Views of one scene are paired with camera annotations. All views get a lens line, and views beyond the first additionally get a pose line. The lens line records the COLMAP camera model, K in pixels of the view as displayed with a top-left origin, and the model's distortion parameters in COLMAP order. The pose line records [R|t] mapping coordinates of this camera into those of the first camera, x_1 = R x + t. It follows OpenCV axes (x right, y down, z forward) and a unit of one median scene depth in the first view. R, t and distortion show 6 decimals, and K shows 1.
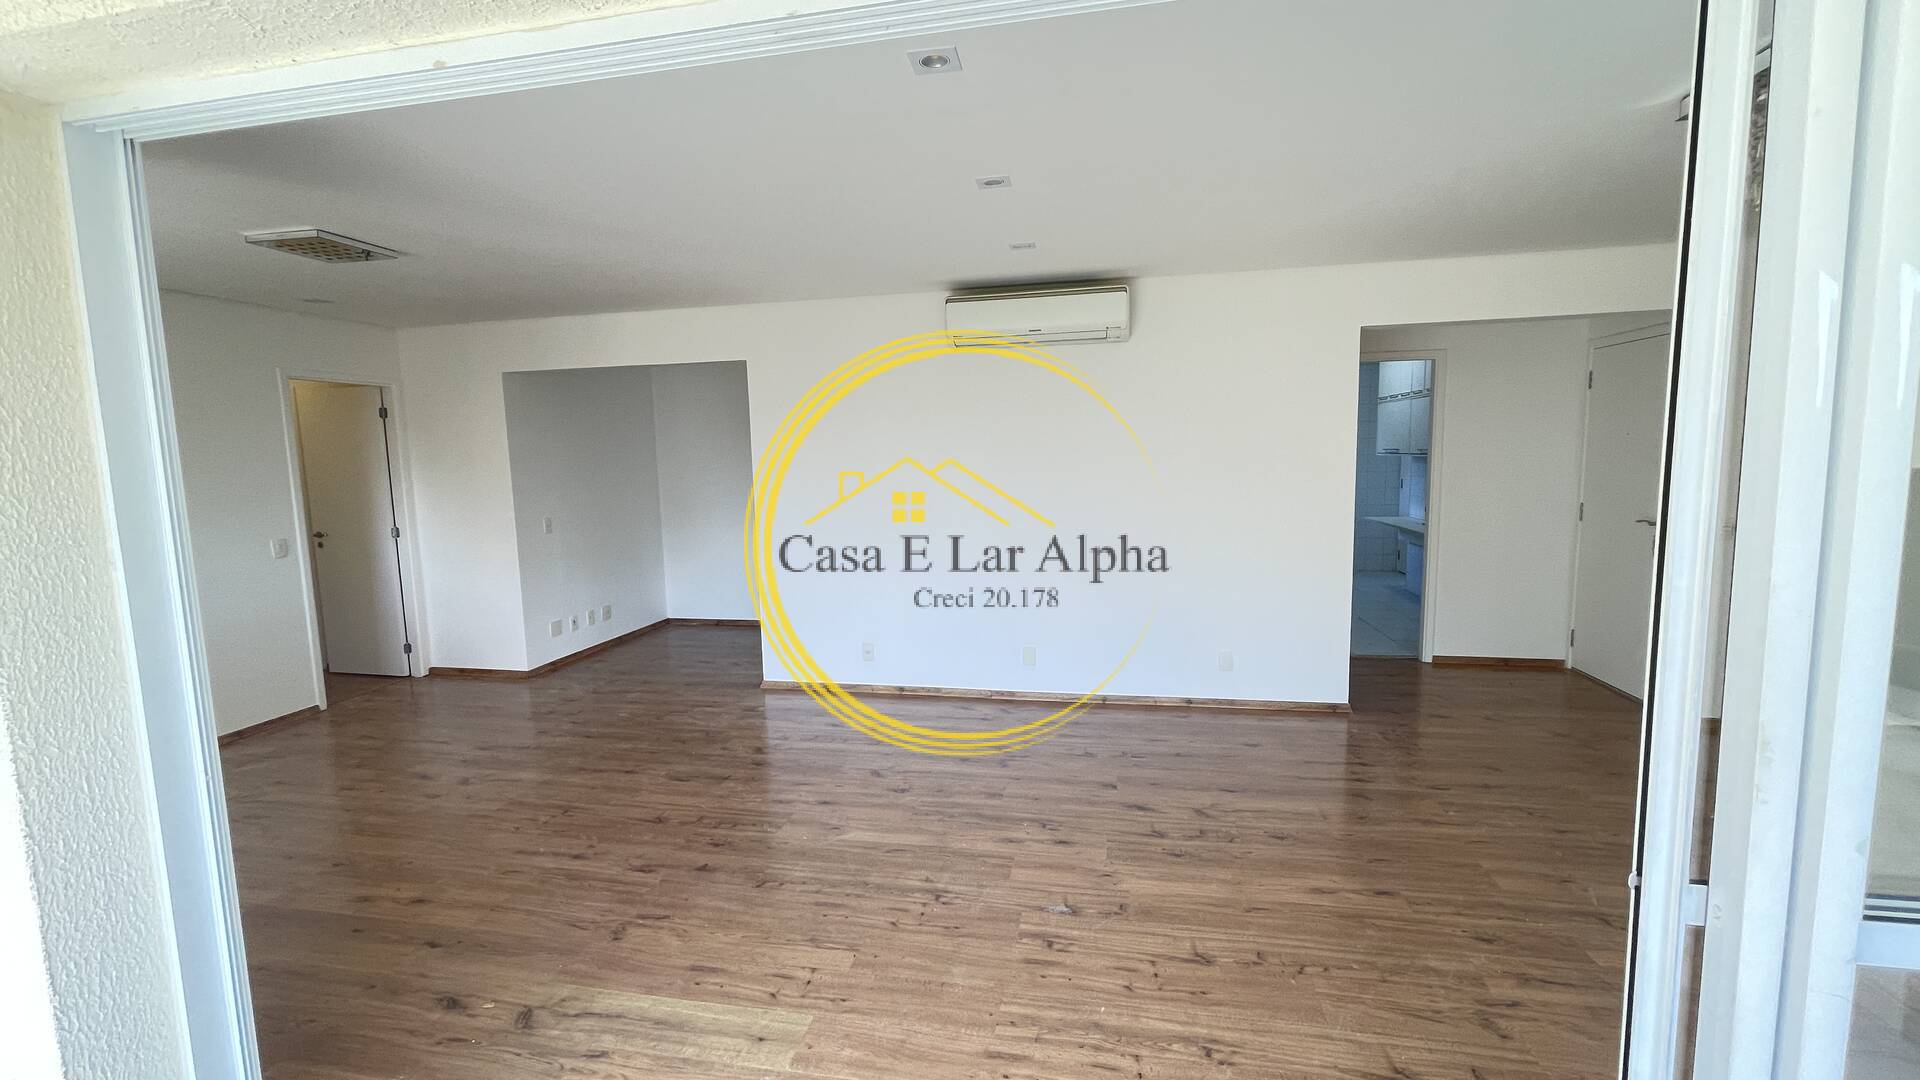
lens RADIAL K [[775.7, 0, 951.1], [0, 775.7, 538.9], [0, 0, 1]] dist [-0.000572, 0.000434]
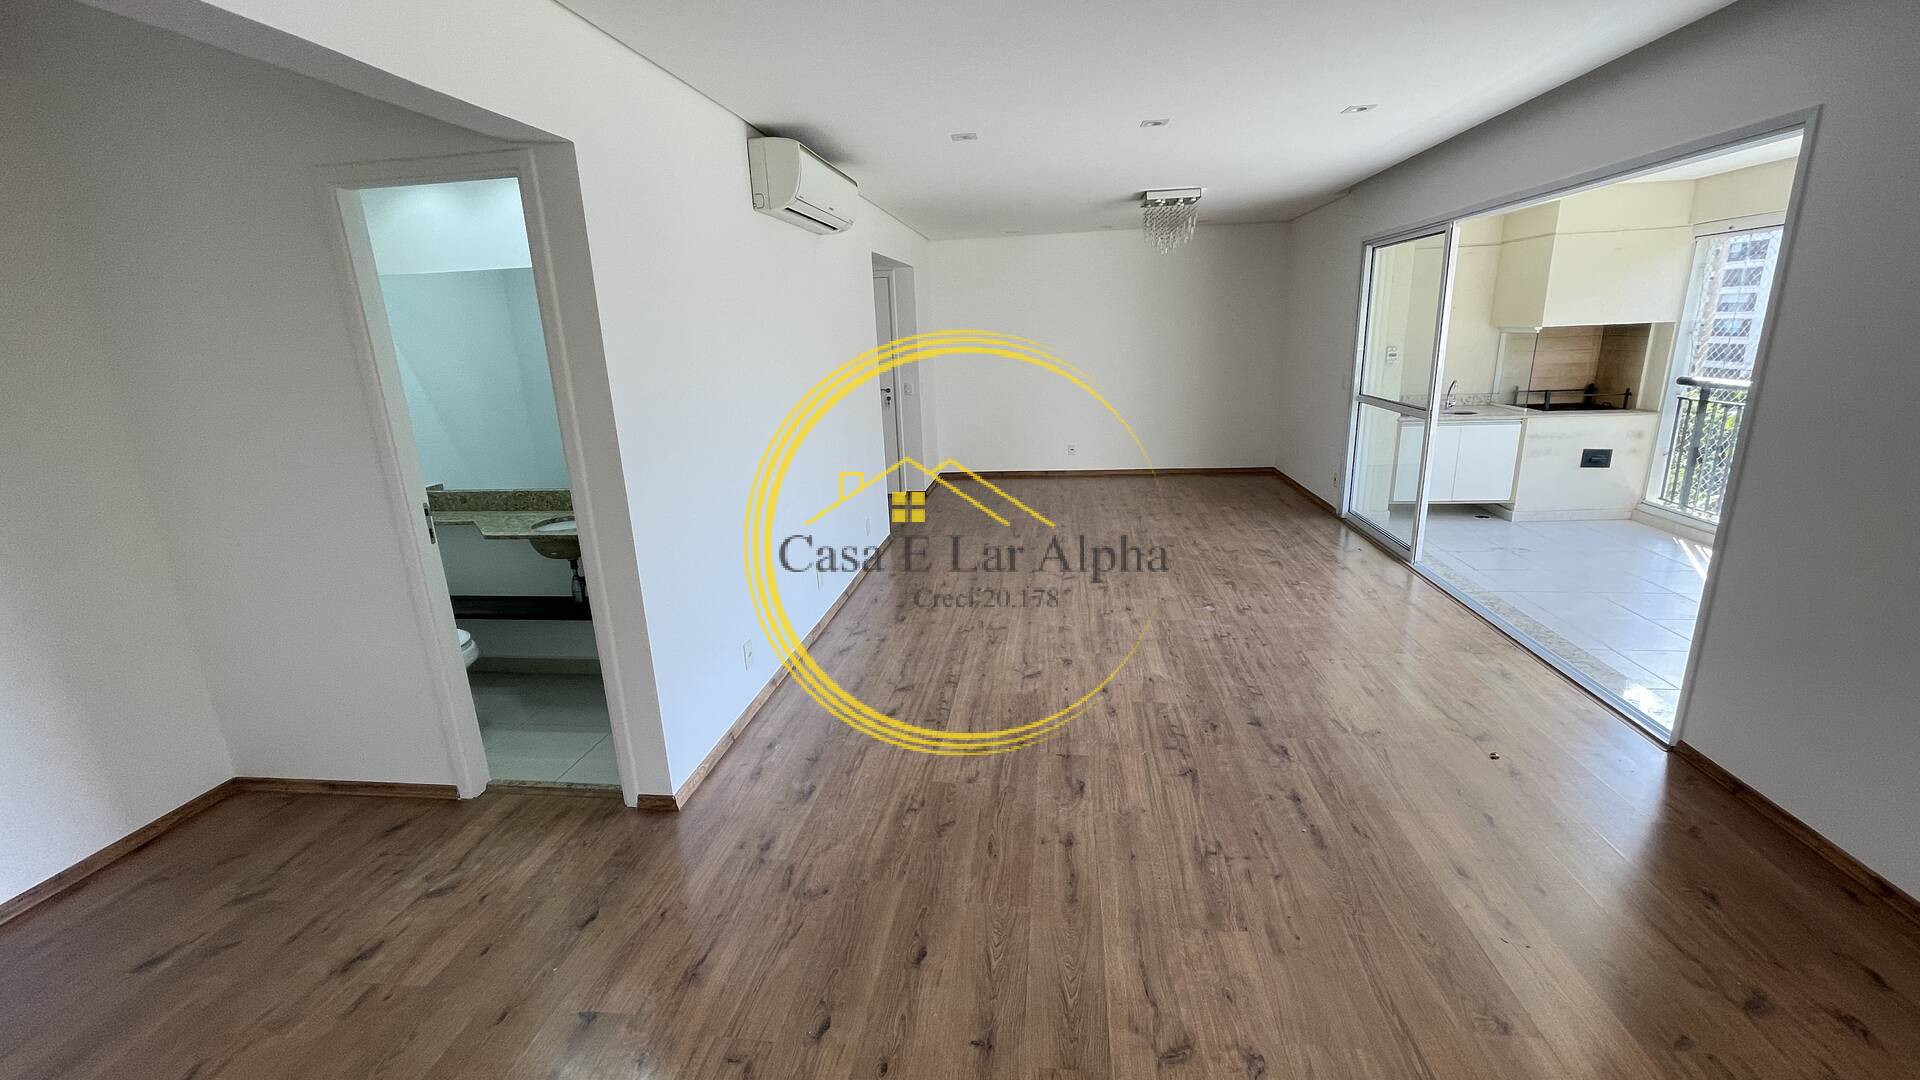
lens RADIAL K [[777.4, 0, 958.3], [0, 777.4, 540.8], [0, 0, 1]] dist [-0.001542, 0.000382]
pose [[-0.071966, -0.237824, 0.968639, -1.044226], [0.149993, 0.957532, 0.246240, -0.120712], [-0.986064, 0.163010, -0.033238, 1.146402]]
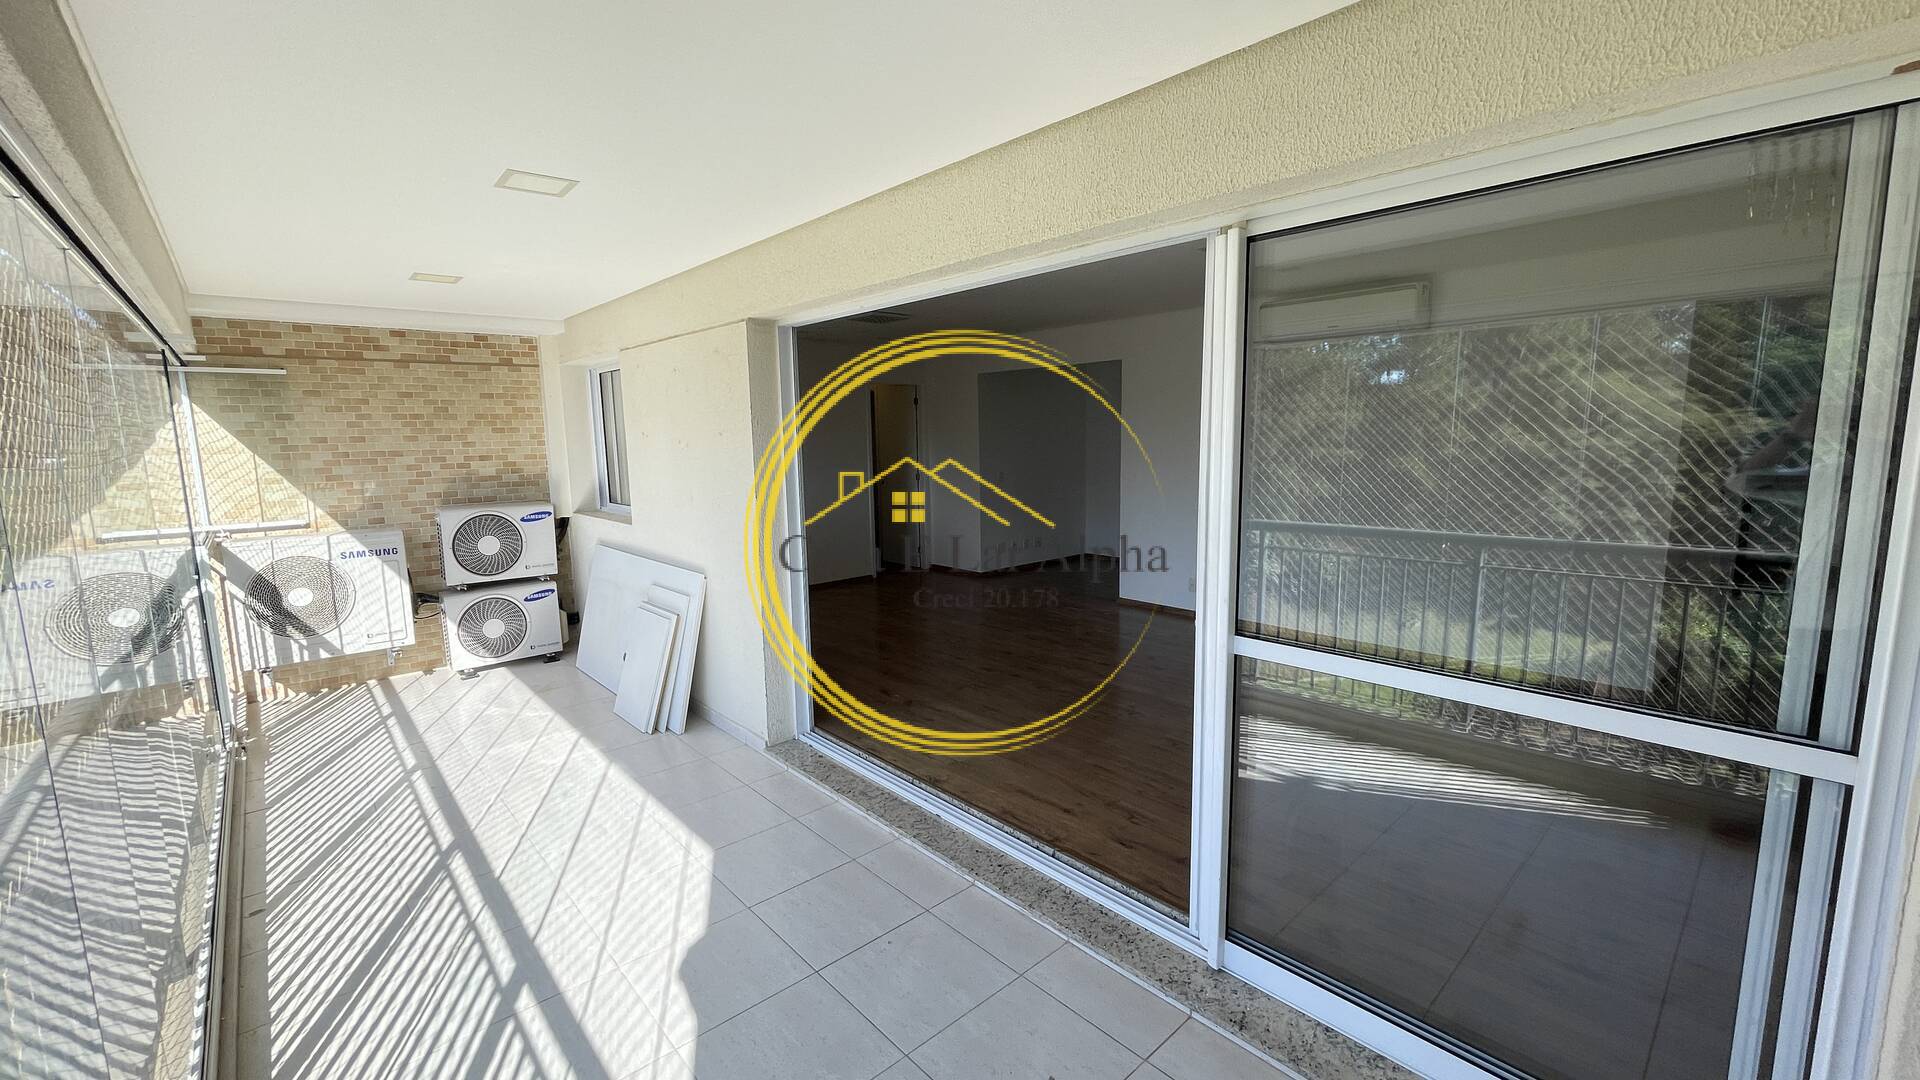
lens RADIAL K [[775.7, 0, 951.1], [0, 775.7, 538.9], [0, 0, 1]] dist [-0.000572, 0.000434]
pose [[0.800445, 0.091131, -0.592438, 0.443317], [-0.066778, 0.995780, 0.062952, 0.022657], [0.595675, -0.010828, 0.803152, -0.363954]]
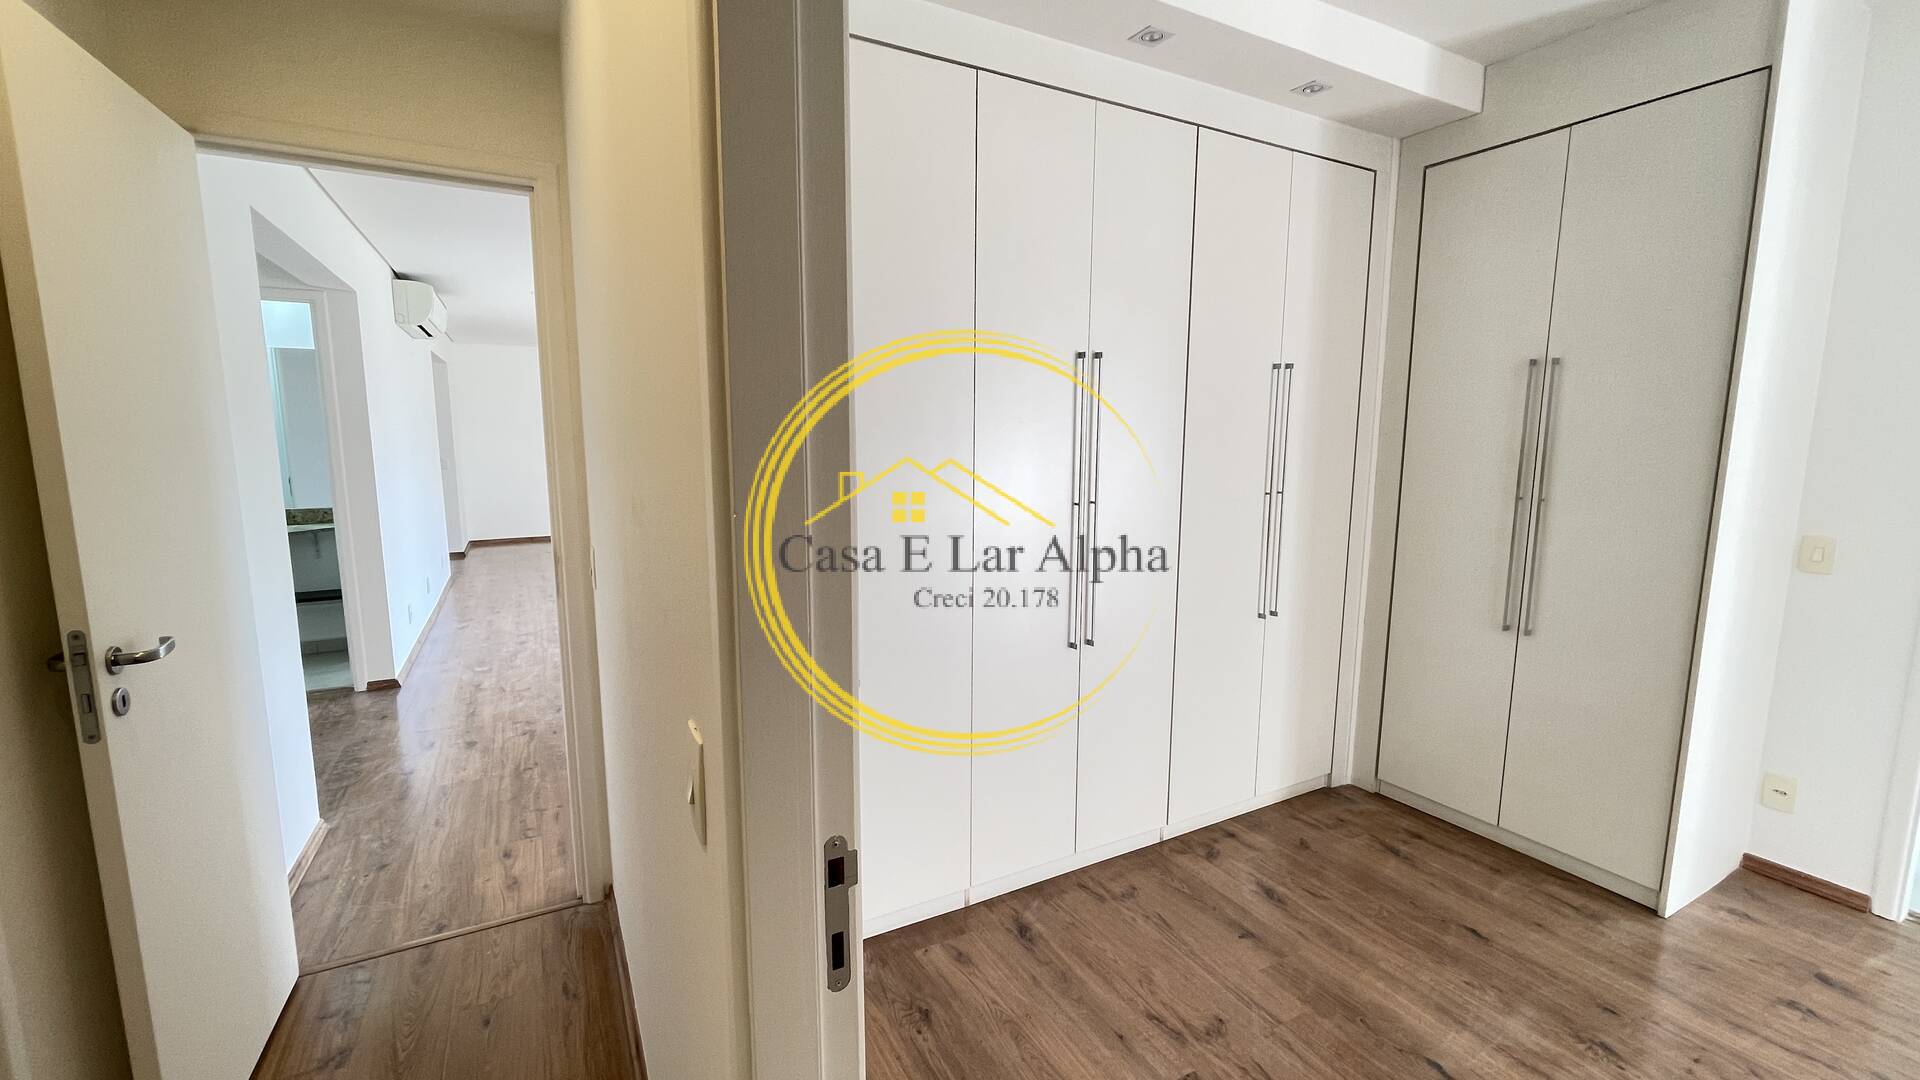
lens RADIAL K [[770.0, 0, 961.7], [0, 770.0, 541.2], [0, 0, 1]] dist [0.001553, -0.000357]
pose [[-0.645252, -0.080661, 0.759700, -1.801428], [0.099348, 0.977107, 0.188125, -0.083278], [-0.757483, 0.196862, -0.622467, 1.469738]]
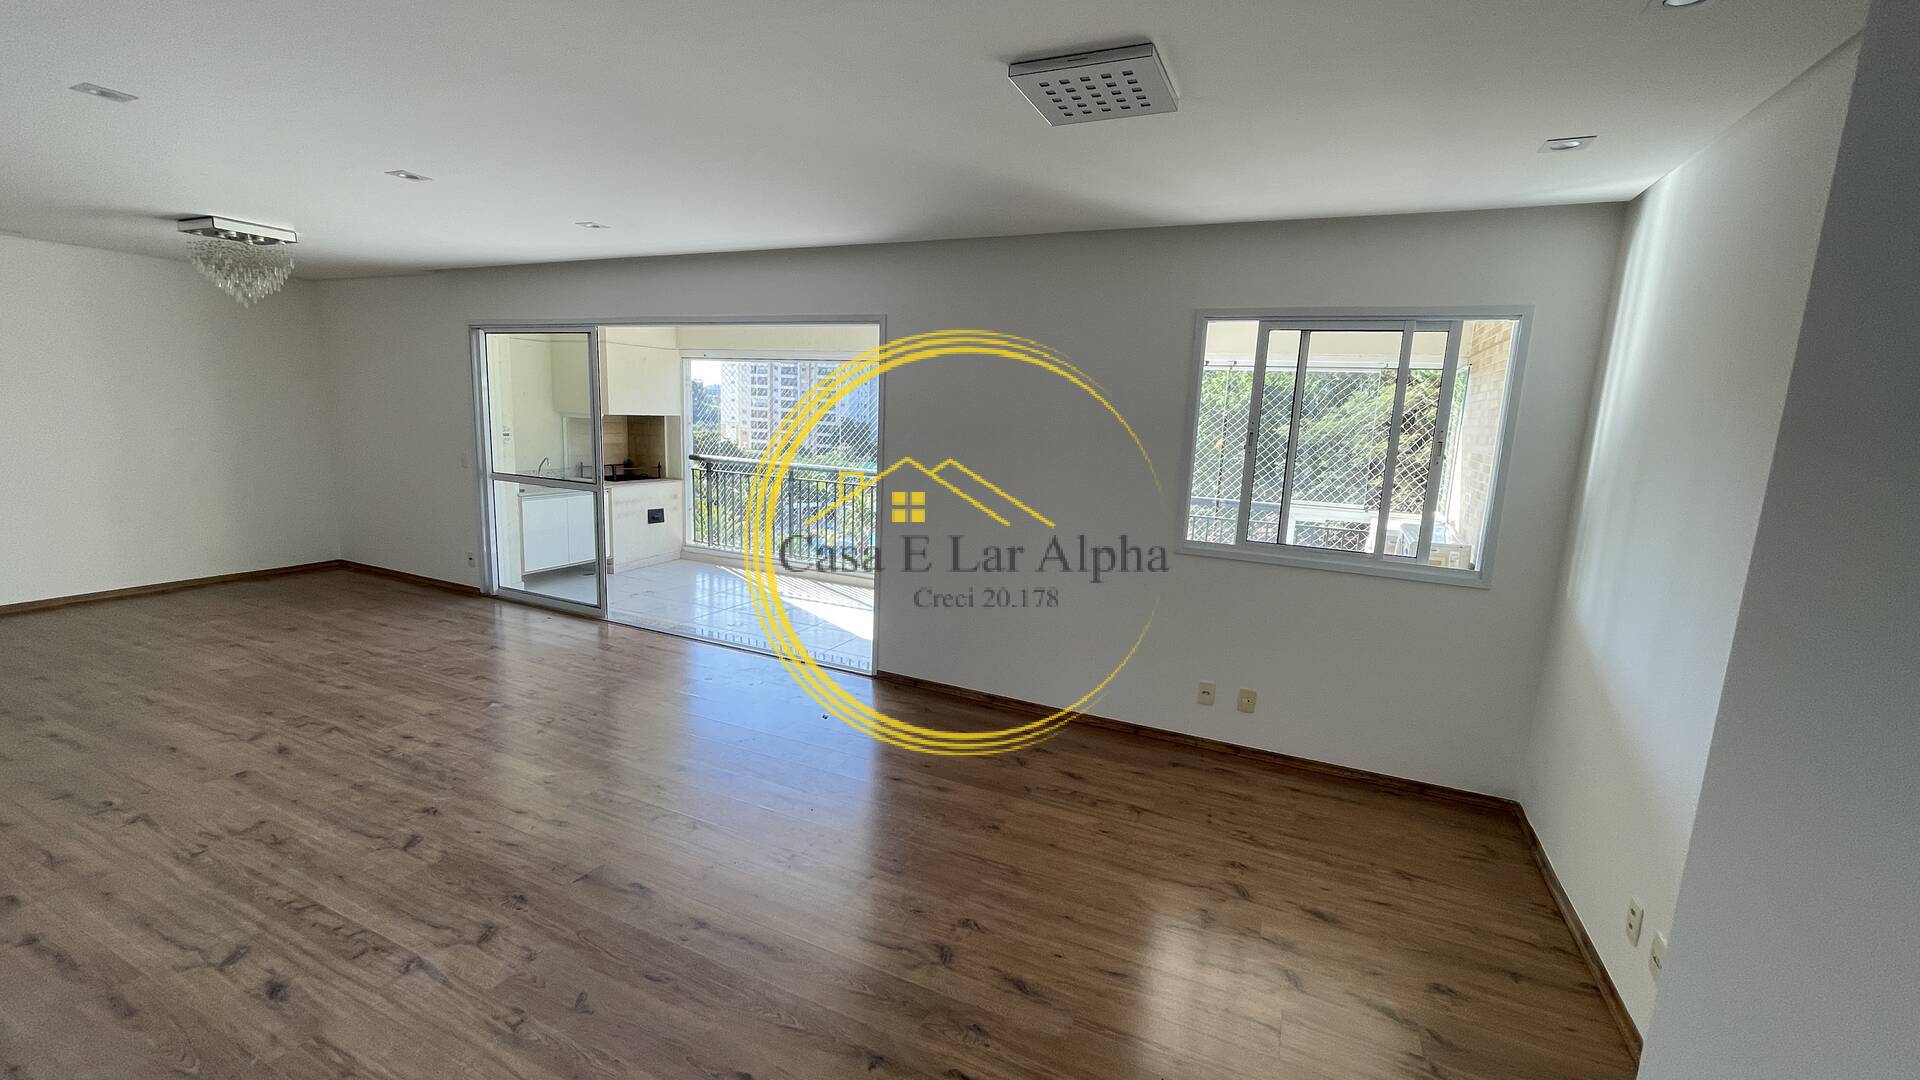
lens RADIAL K [[774.4, 0, 954.4], [0, 774.4, 541.8], [0, 0, 1]] dist [-0.000718, -0.000219]
pose [[-0.971271, -0.057872, 0.230834, -0.796917], [0.006609, 0.963047, 0.269254, -0.183368], [-0.237886, 0.263044, -0.934996, 1.565229]]
